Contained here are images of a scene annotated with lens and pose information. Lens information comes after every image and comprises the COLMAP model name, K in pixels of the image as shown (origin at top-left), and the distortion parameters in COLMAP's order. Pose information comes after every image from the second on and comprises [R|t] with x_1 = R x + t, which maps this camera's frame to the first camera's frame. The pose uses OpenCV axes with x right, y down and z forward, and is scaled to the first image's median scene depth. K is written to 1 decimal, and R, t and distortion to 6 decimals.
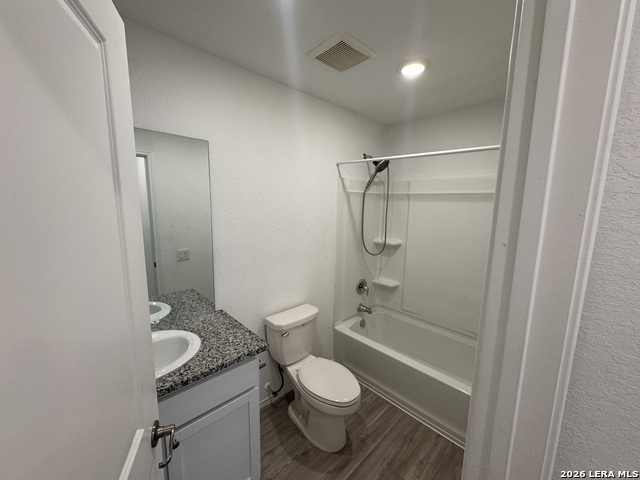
lens RADIAL K [[255.6, 0, 320.0], [0, 255.6, 240.0], [0, 0, 1]] dist [-0.001465, -0.000313]
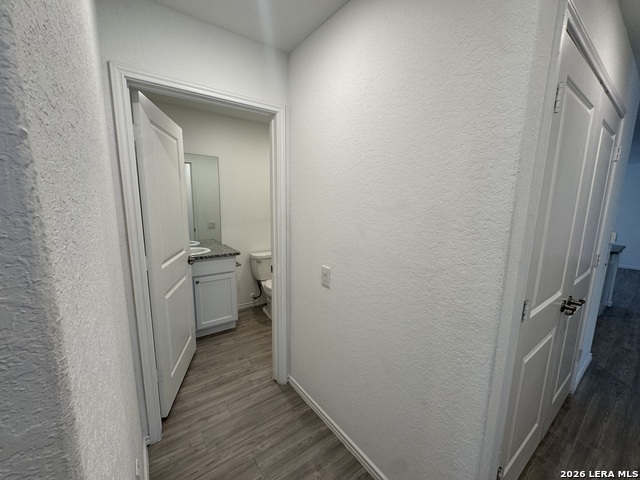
lens RADIAL K [[255.6, 0, 320.0], [0, 255.6, 240.0], [0, 0, 1]] dist [-0.001465, -0.000313]
pose [[0.990604, 0.022028, -0.134976, 0.524679], [-0.020369, 0.999699, 0.013659, 0.177671], [0.135236, -0.010782, 0.990755, -0.726511]]
